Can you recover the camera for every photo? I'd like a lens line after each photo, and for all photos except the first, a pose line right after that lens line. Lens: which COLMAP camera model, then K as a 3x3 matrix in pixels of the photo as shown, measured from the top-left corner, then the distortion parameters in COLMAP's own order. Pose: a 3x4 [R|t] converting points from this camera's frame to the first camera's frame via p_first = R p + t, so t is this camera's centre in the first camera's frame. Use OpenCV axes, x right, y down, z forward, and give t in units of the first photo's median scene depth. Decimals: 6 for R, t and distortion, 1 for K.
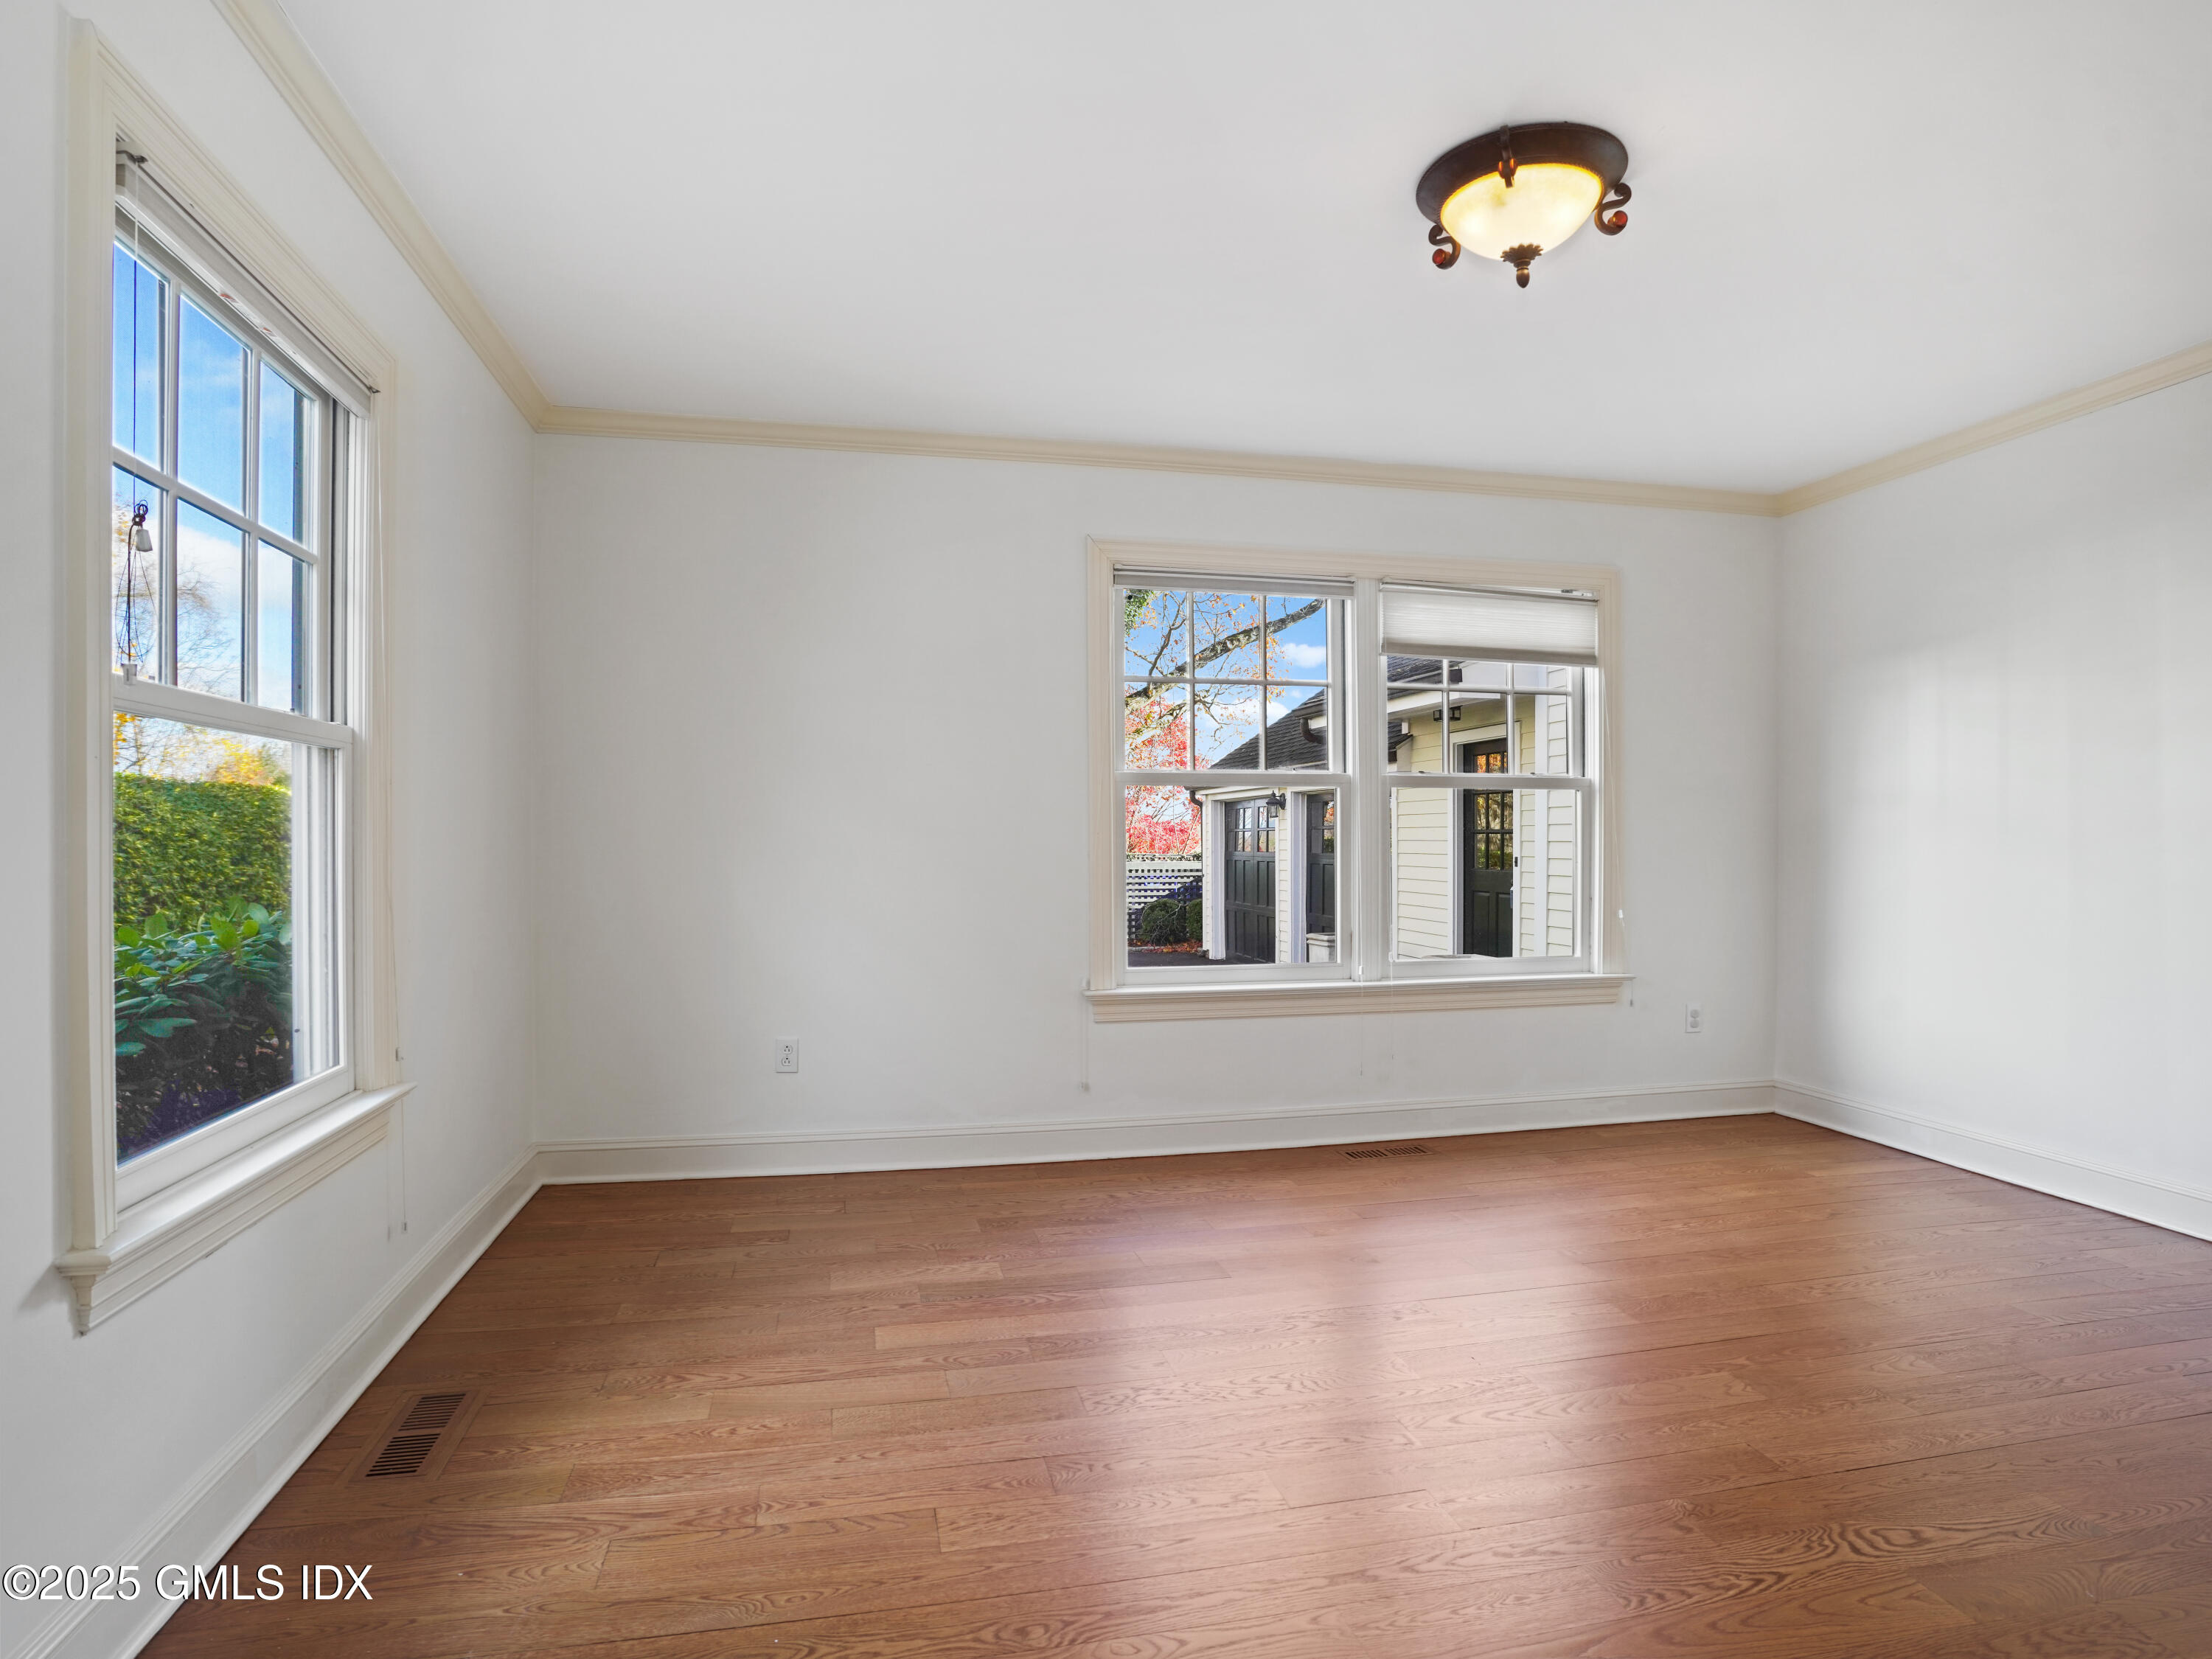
lens RADIAL K [[1211.8, 0, 1098.8], [0, 1211.8, 858.5], [0, 0, 1]] dist [-0.090477, 0.043110]
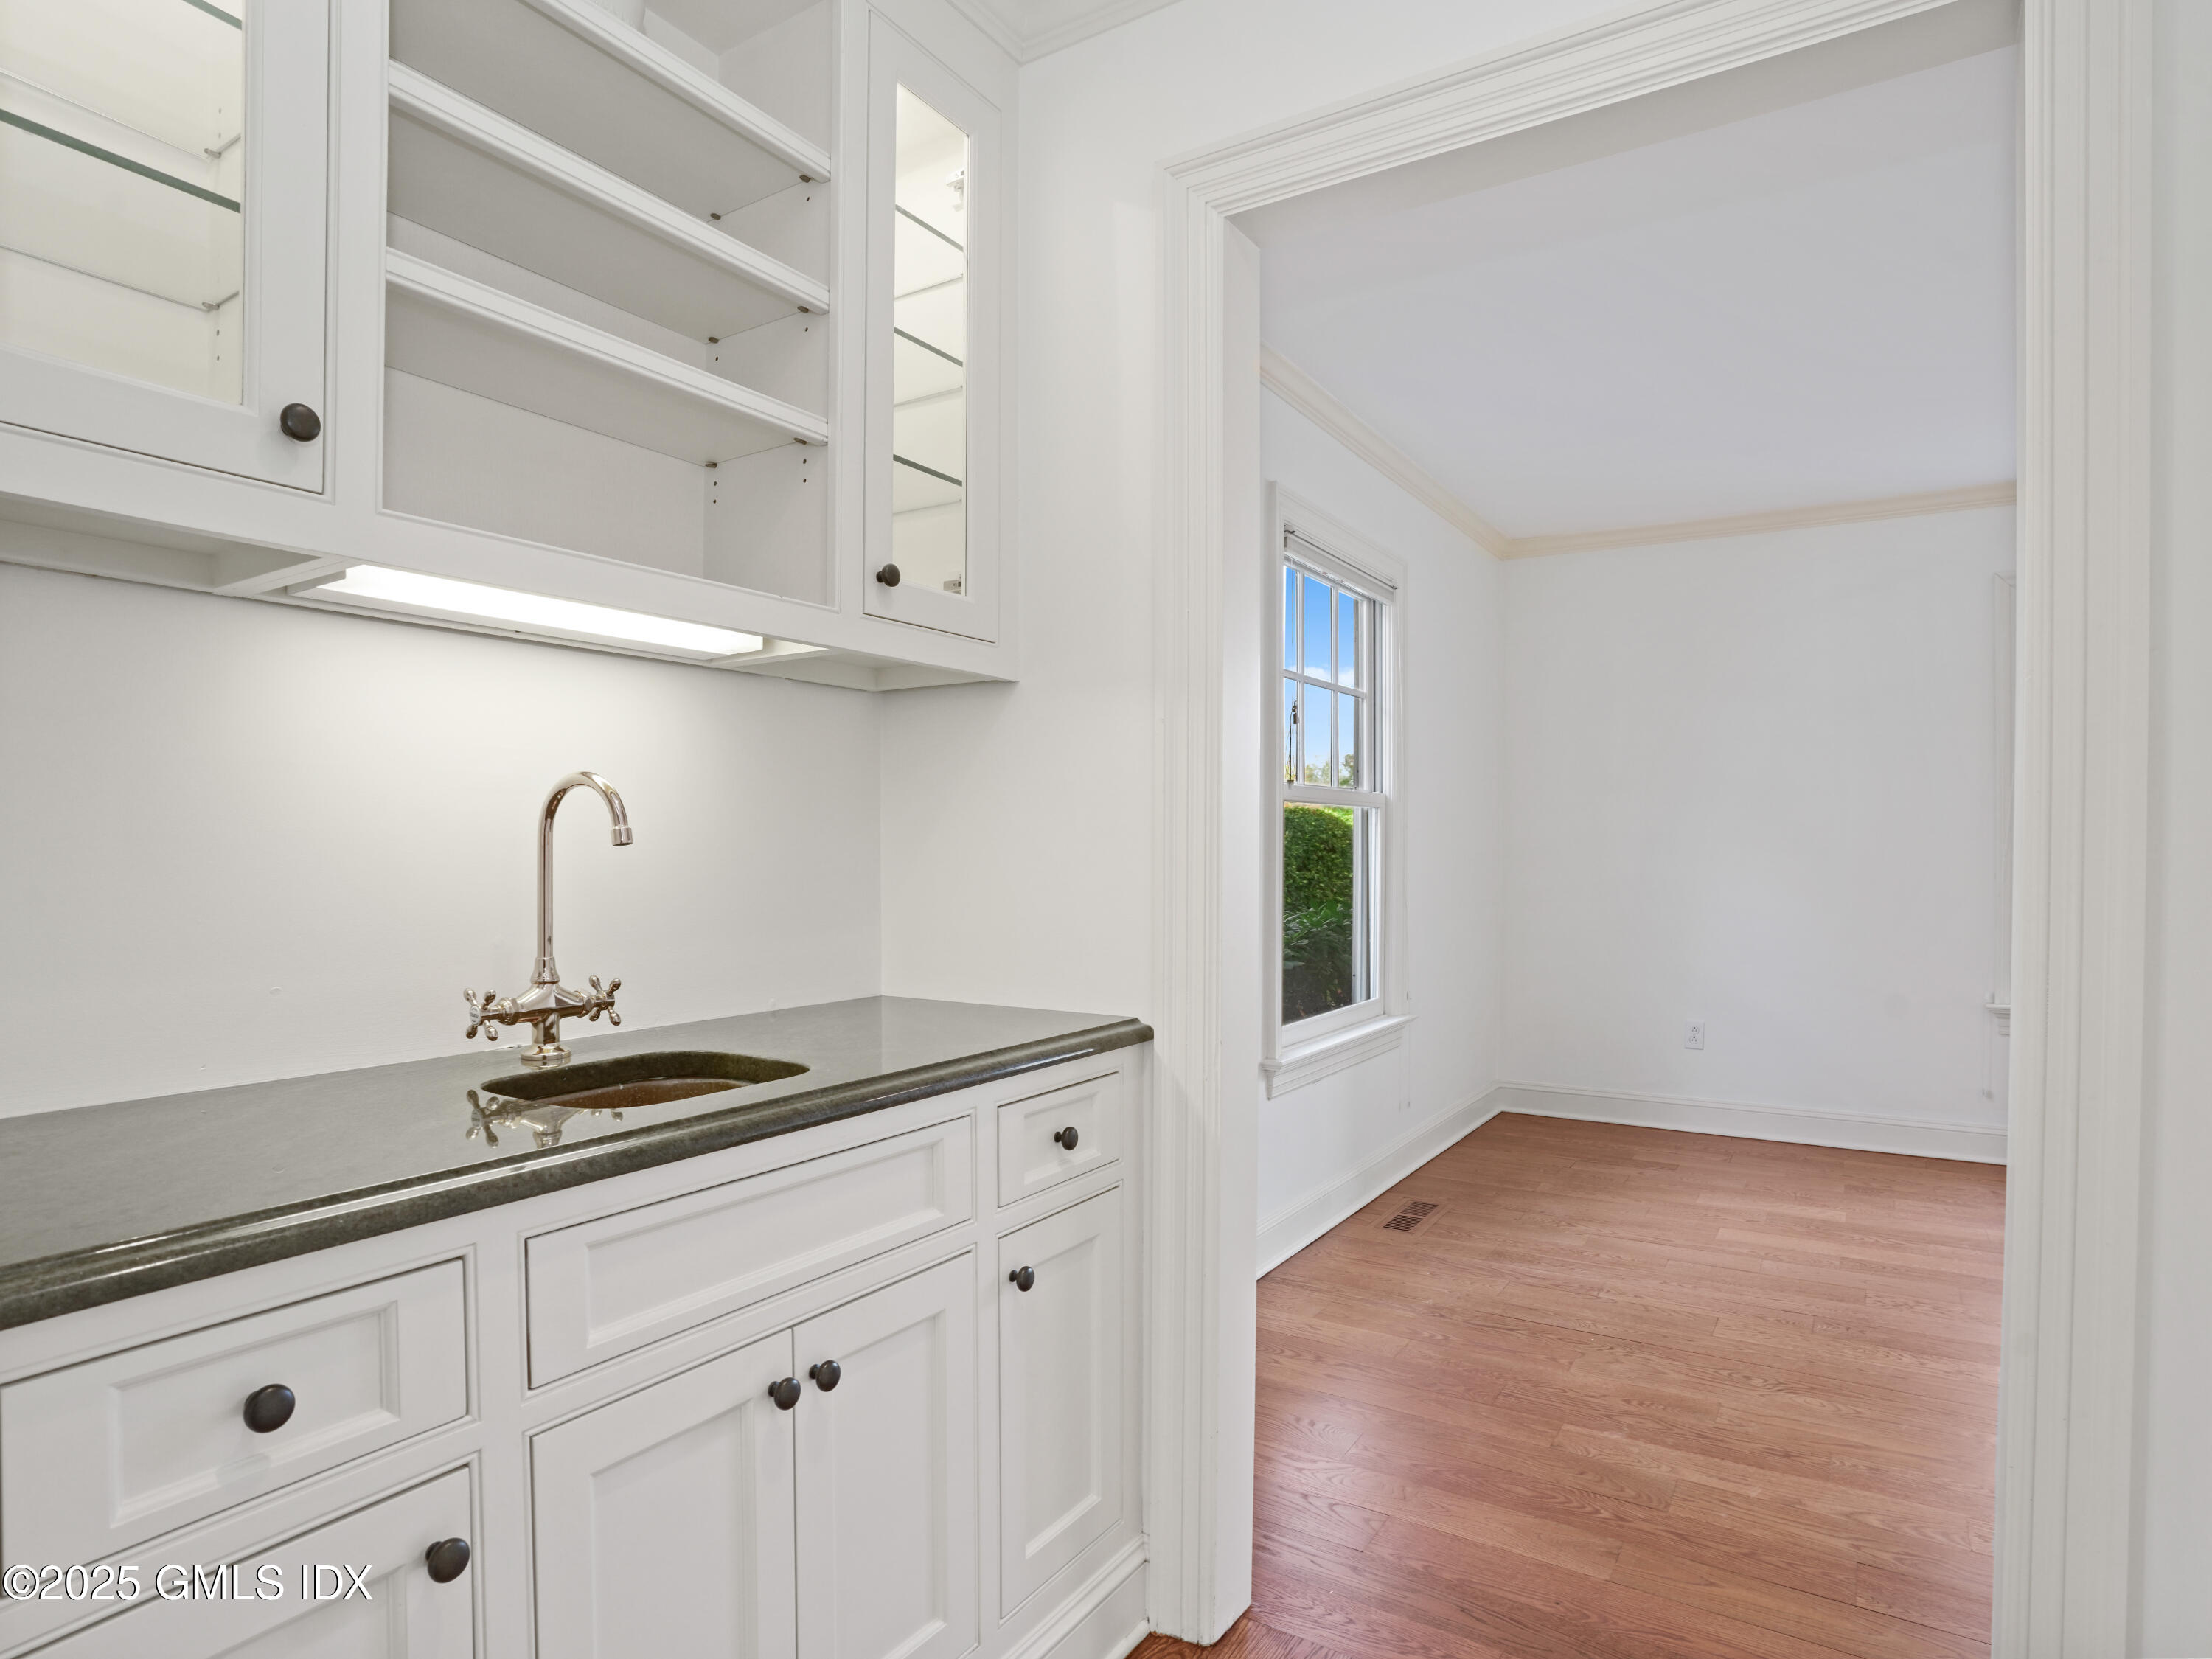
lens RADIAL K [[1211.8, 0, 1098.8], [0, 1211.8, 858.5], [0, 0, 1]] dist [-0.090477, 0.043110]
pose [[0.702957, 0.006128, -0.711206, 0.289816], [-0.010192, 0.999947, -0.001458, -0.015088], [0.711160, 0.008273, 0.702982, -0.481591]]
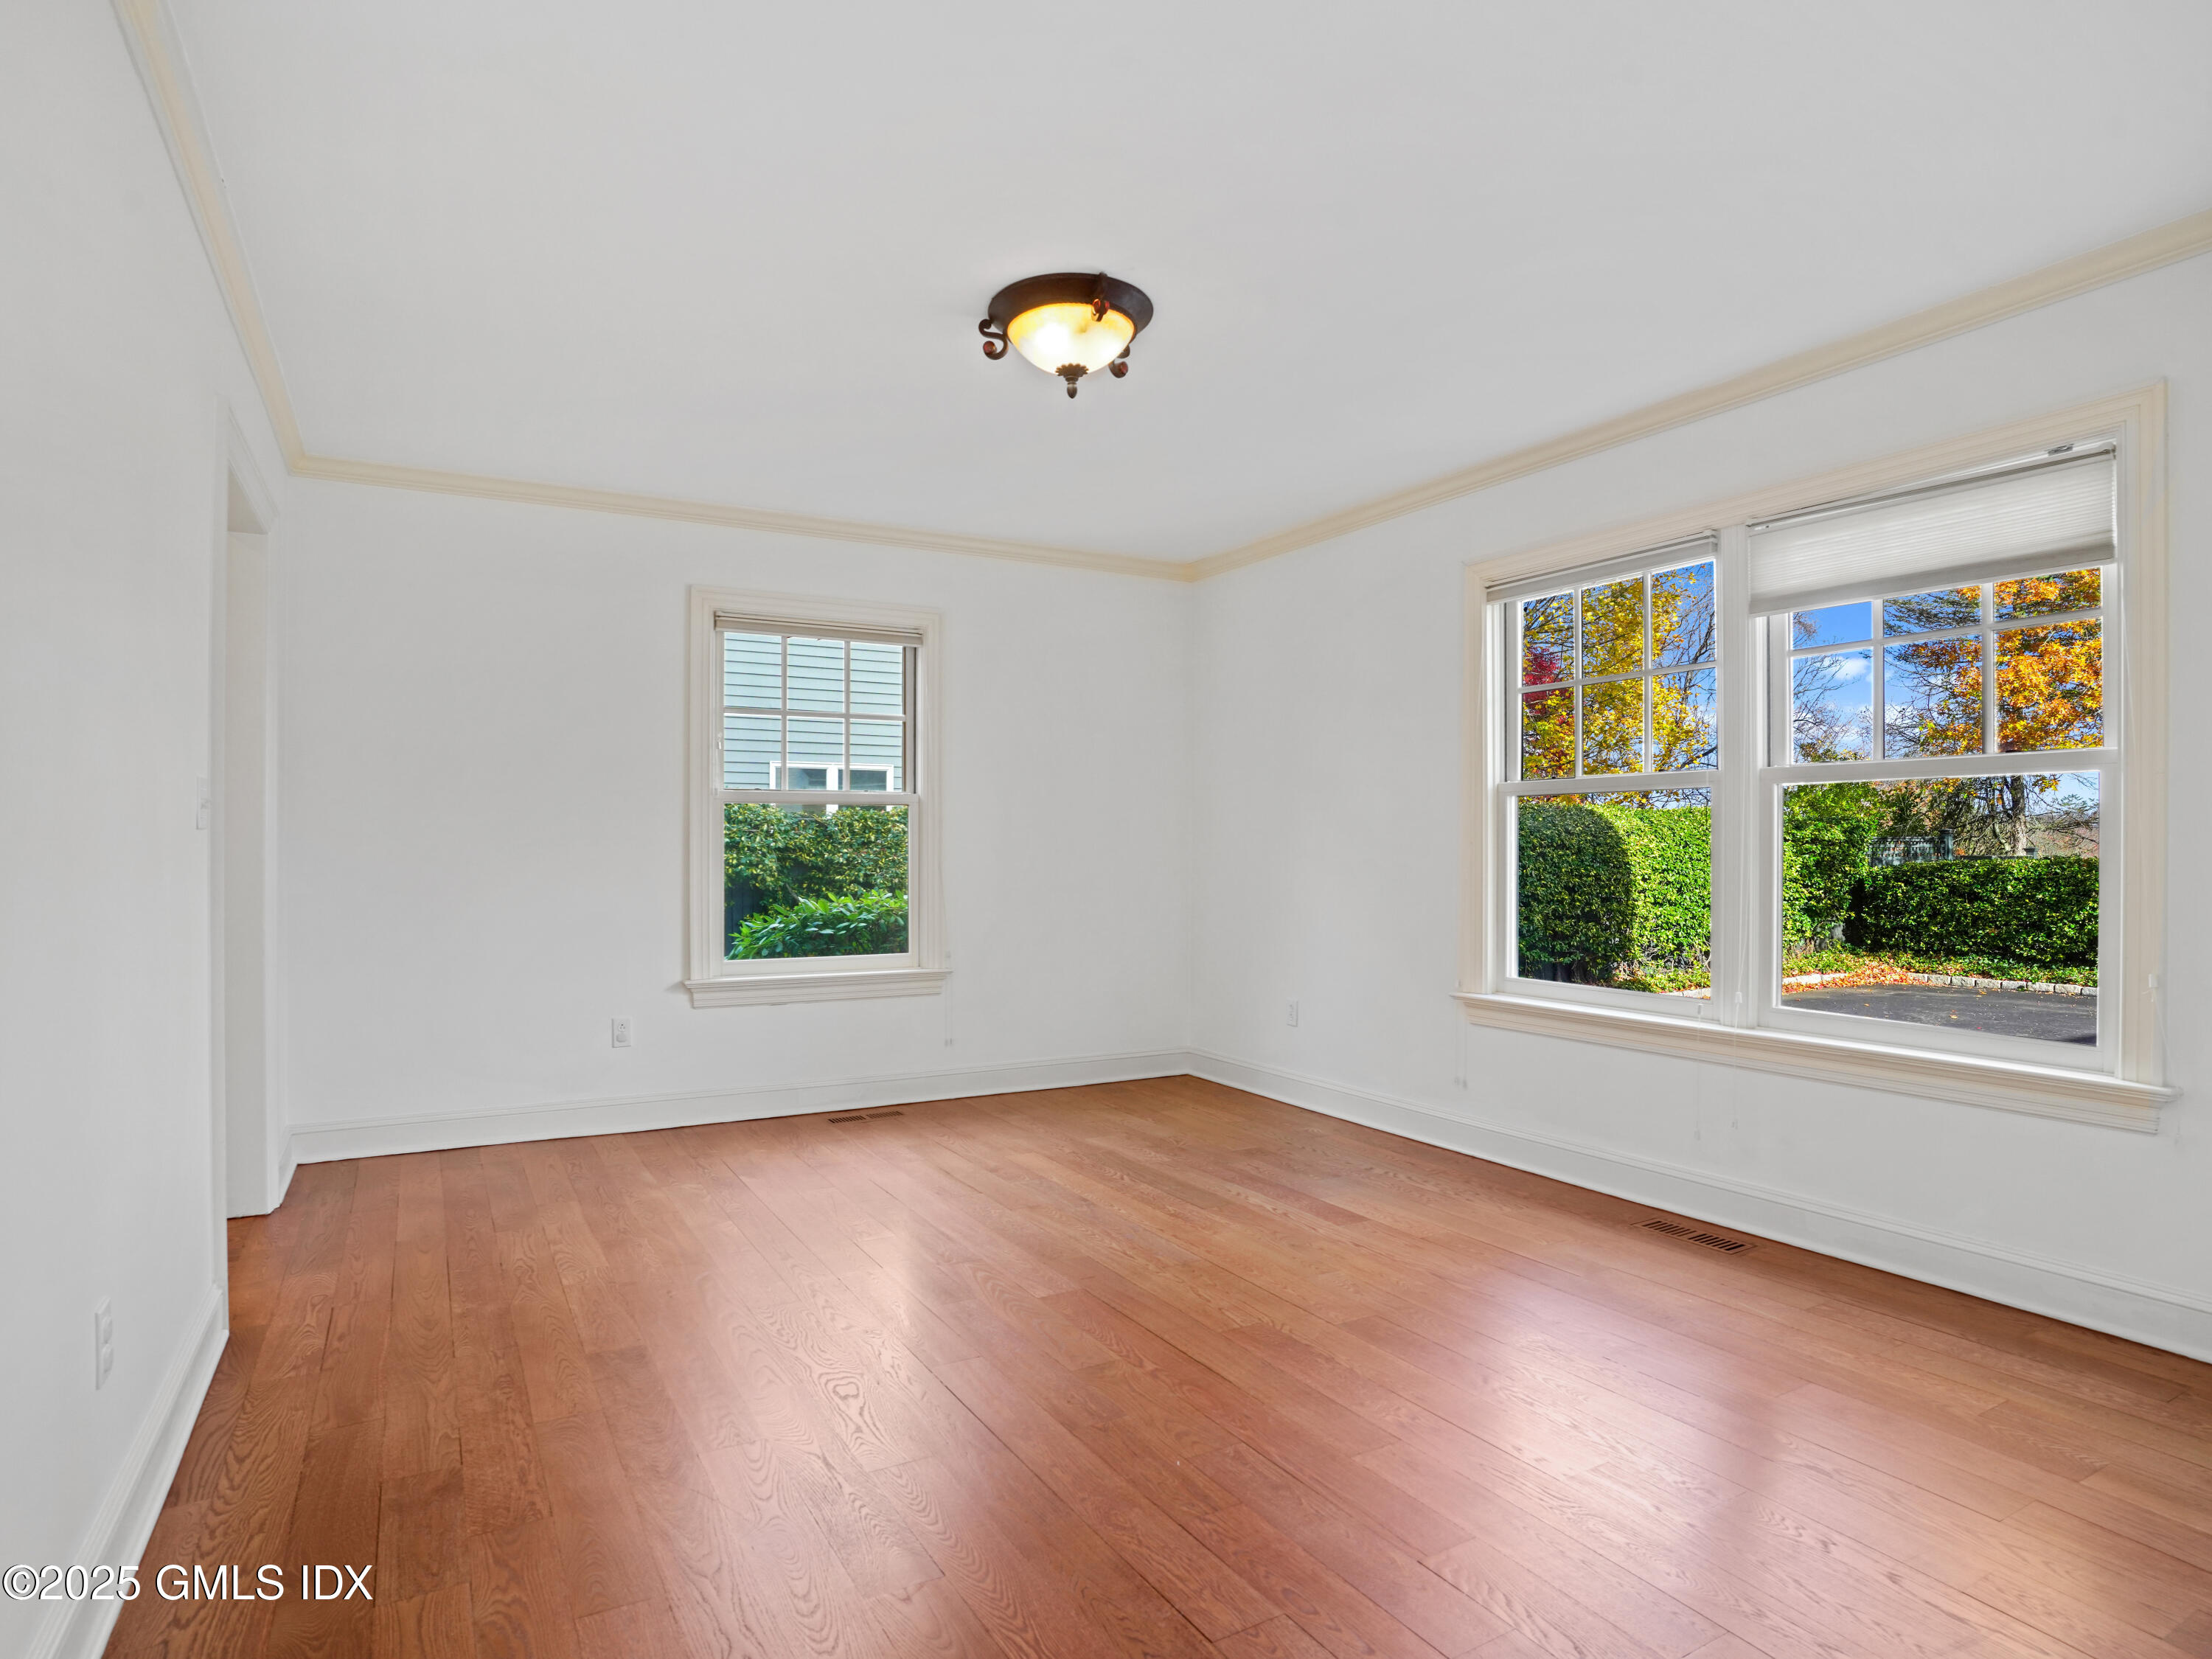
lens RADIAL K [[1211.8, 0, 1098.8], [0, 1211.8, 858.5], [0, 0, 1]] dist [-0.090477, 0.043110]
pose [[0.307198, 0.010946, -0.951583, 1.525518], [-0.014929, 0.999866, 0.006682, -0.015951], [0.951528, 0.012154, 0.307321, 0.639334]]
